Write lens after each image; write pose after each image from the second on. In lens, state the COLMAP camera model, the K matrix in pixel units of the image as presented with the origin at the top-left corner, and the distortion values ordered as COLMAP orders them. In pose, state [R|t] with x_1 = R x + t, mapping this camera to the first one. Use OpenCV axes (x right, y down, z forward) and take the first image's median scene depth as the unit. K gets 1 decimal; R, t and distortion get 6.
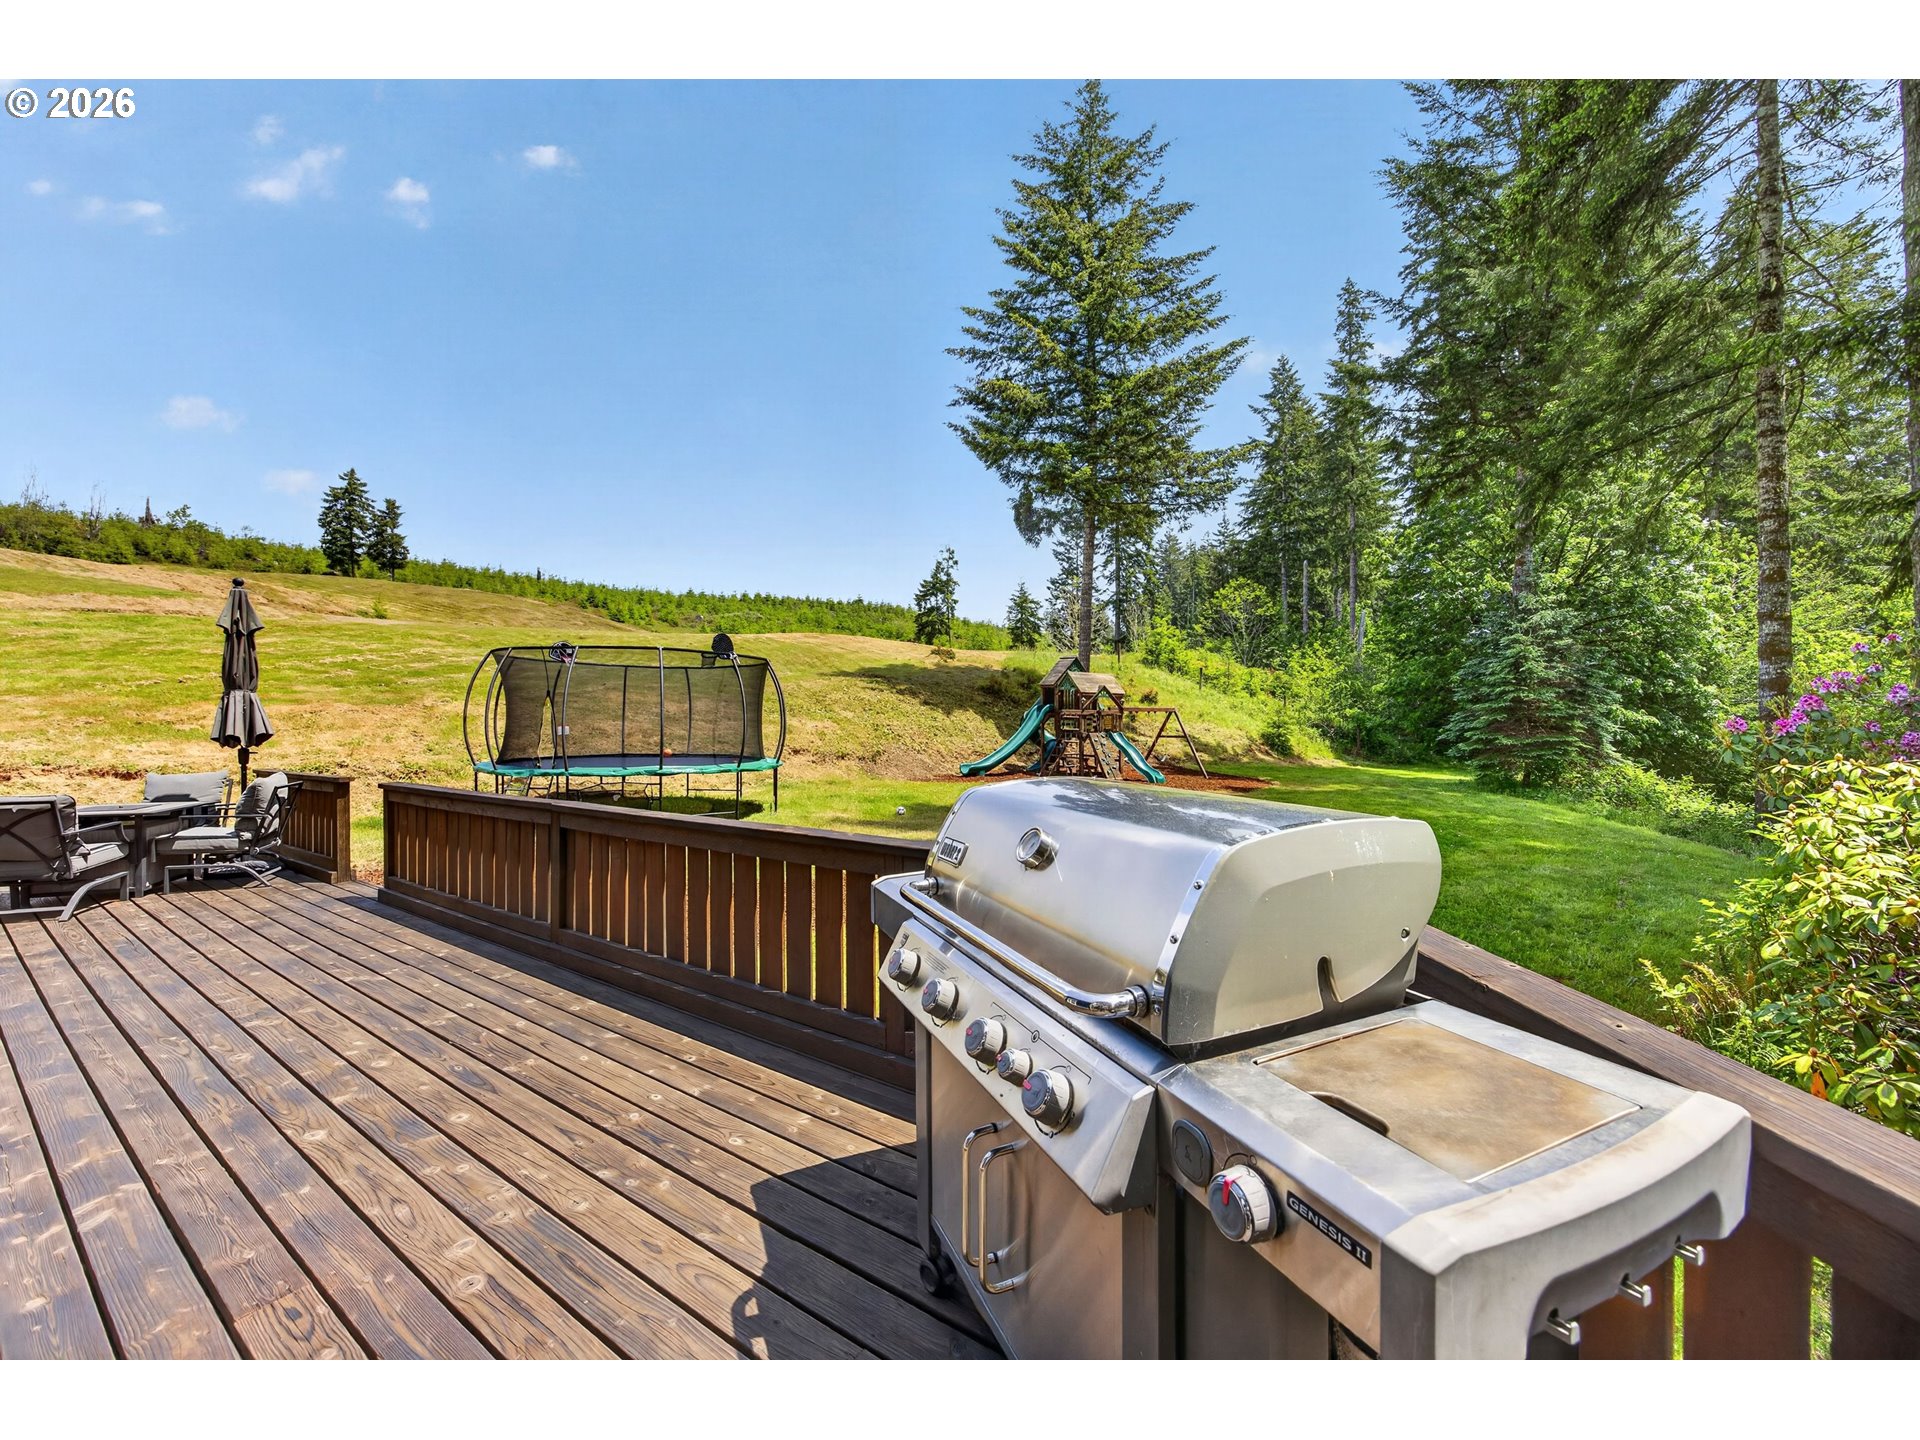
lens RADIAL K [[747.3, 0, 968.4], [0, 747.3, 701.6], [0, 0, 1]] dist [-0.016797, 0.003598]
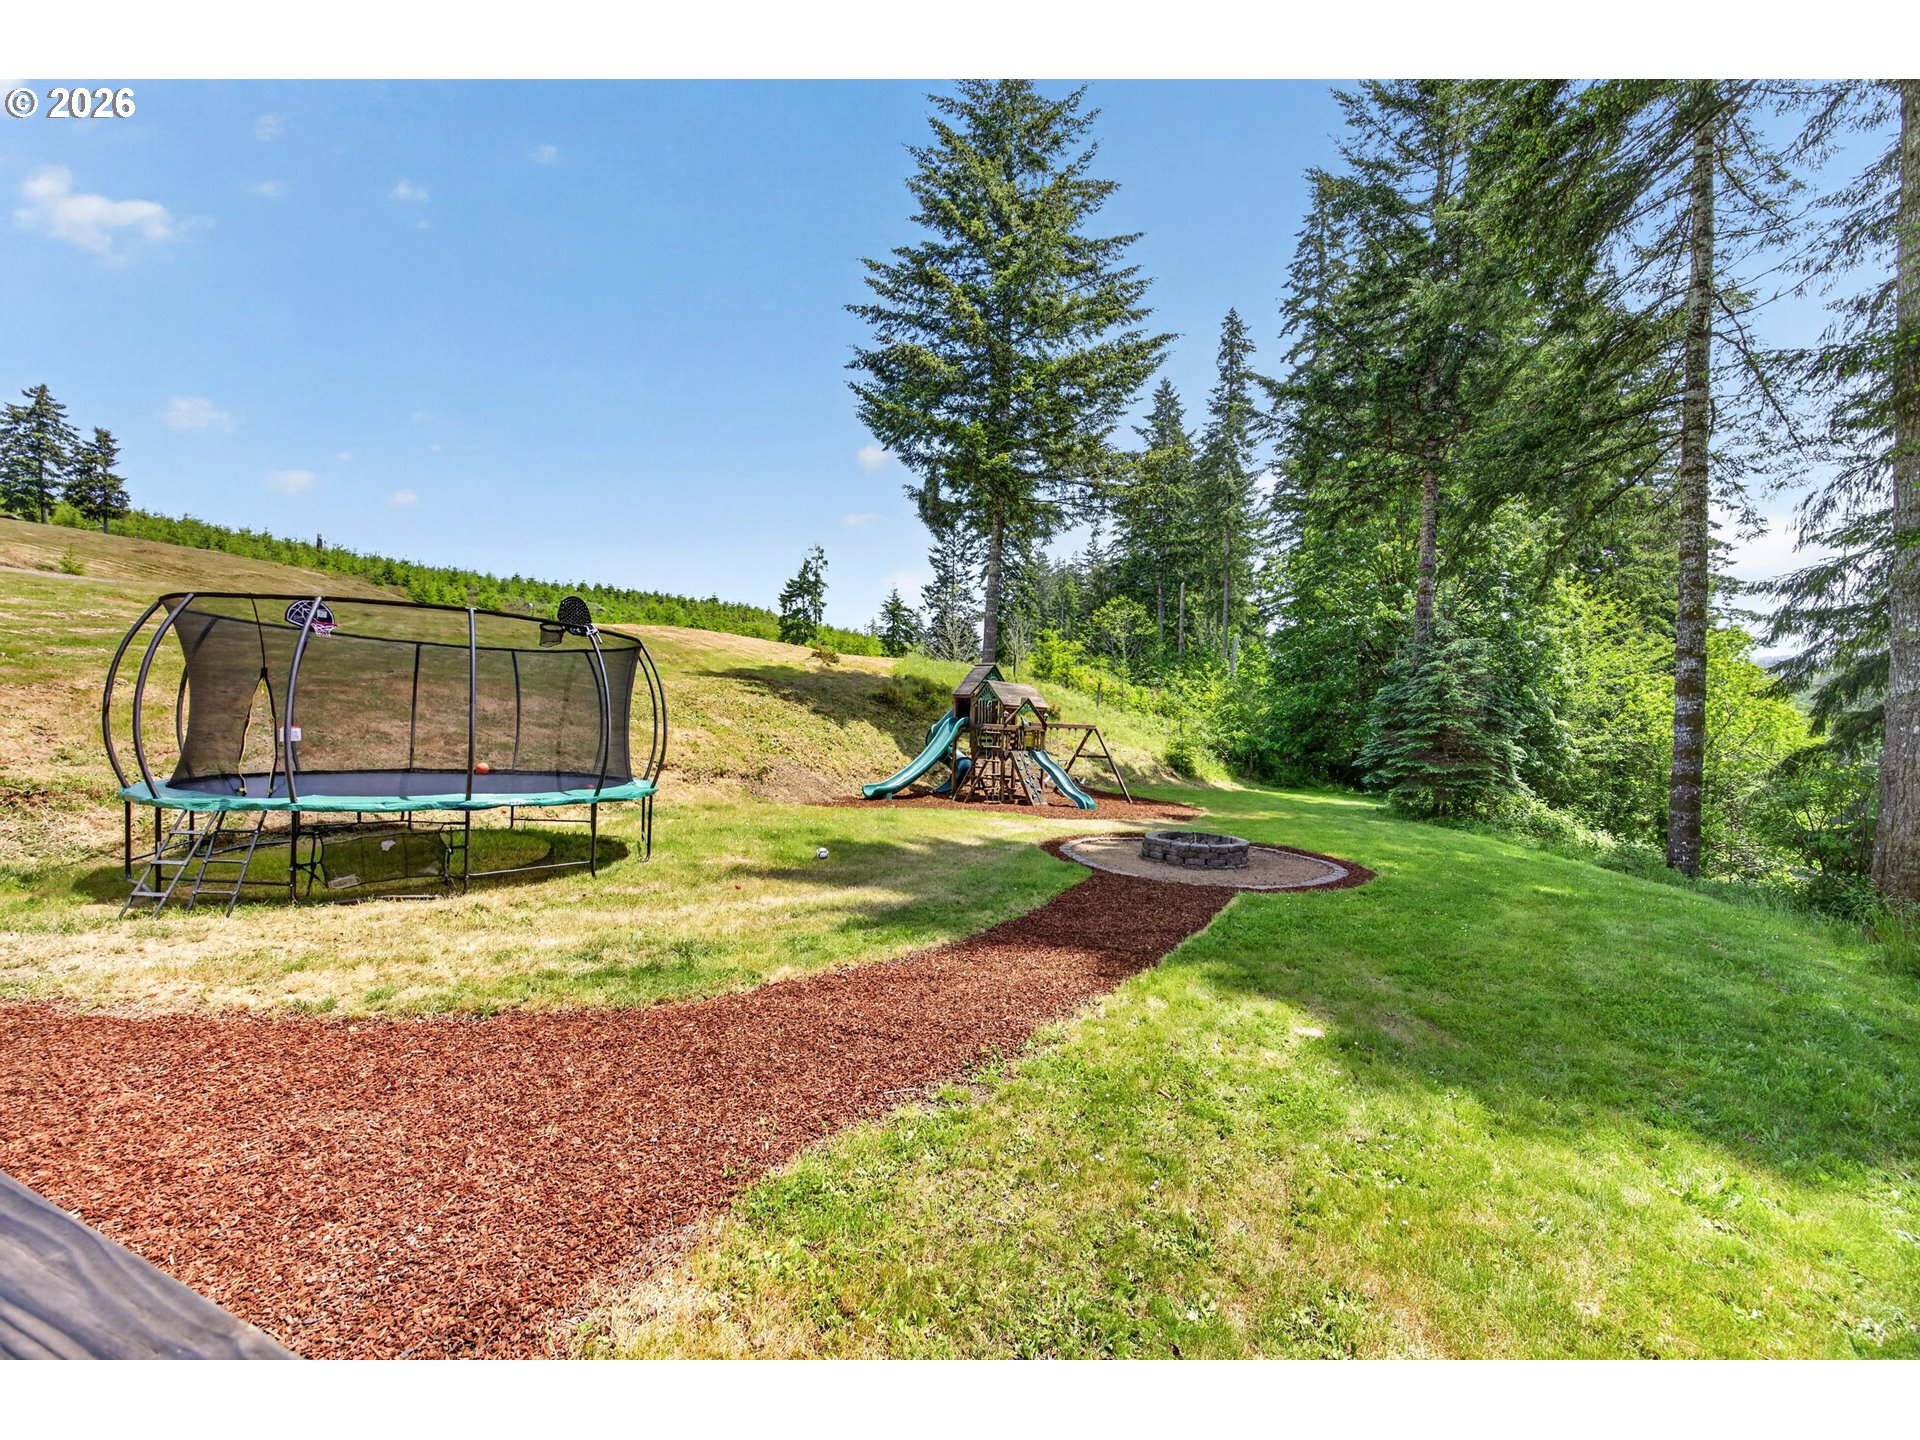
lens RADIAL K [[747.3, 0, 967.9], [0, 747.3, 731.4], [0, 0, 1]] dist [-0.016797, 0.003598]
pose [[0.981037, 0.028296, 0.191743, -0.041066], [-0.032773, 0.999258, 0.020216, 0.002056], [-0.191028, -0.026116, 0.981237, 0.104590]]
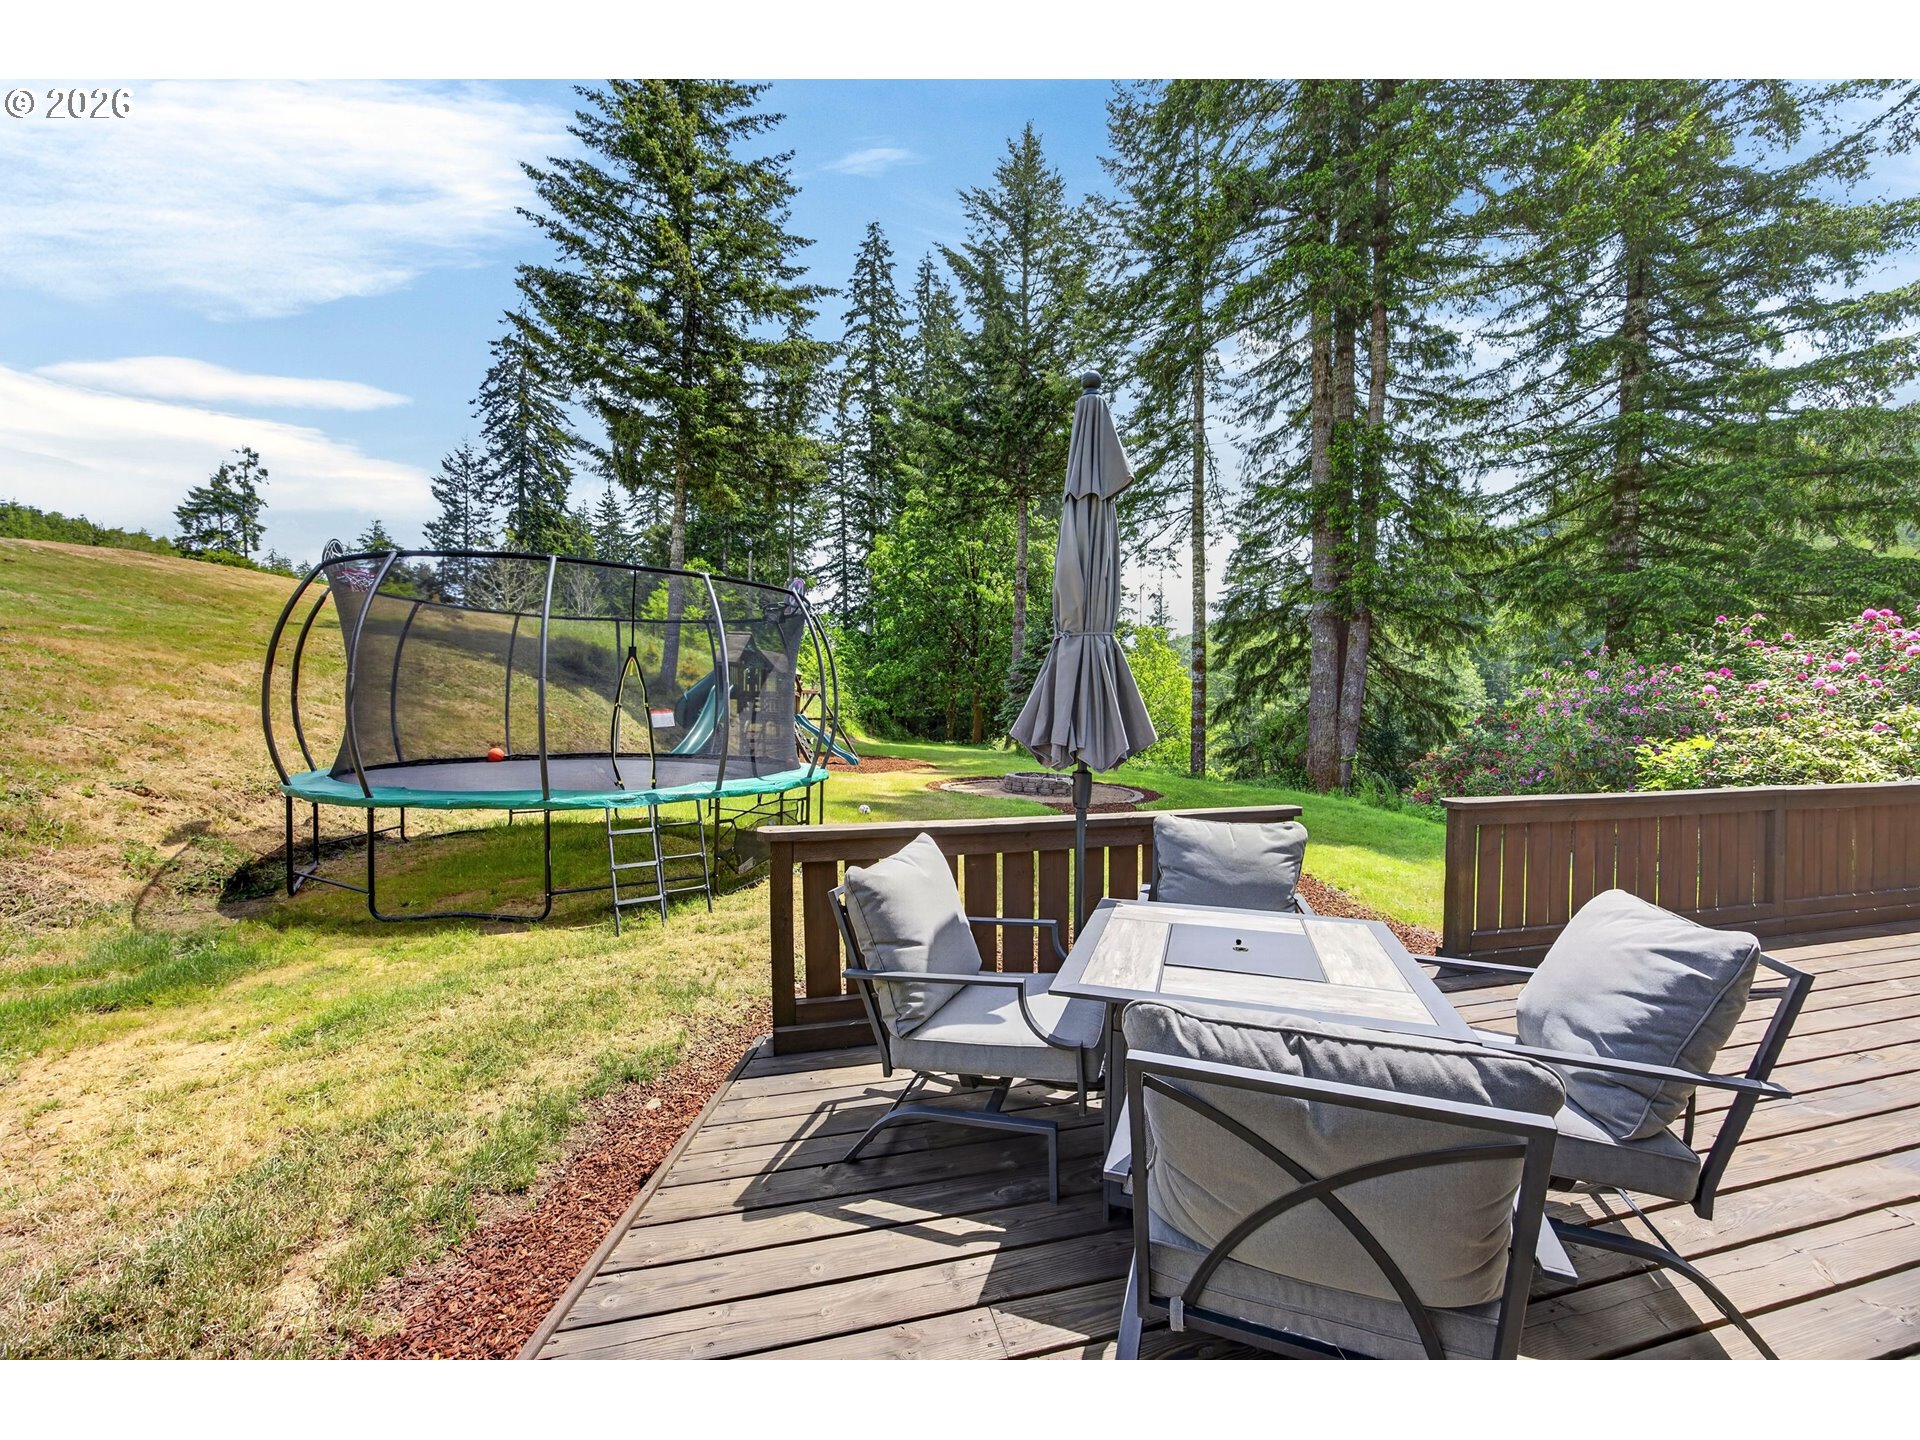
lens RADIAL K [[747.3, 0, 957.0], [0, 747.3, 720.1], [0, 0, 1]] dist [-0.016797, 0.003598]
pose [[0.658068, -0.005286, 0.752940, -0.295448], [-0.028786, 0.999068, 0.032173, 0.008810], [-0.752408, -0.042846, 0.657303, 0.143104]]
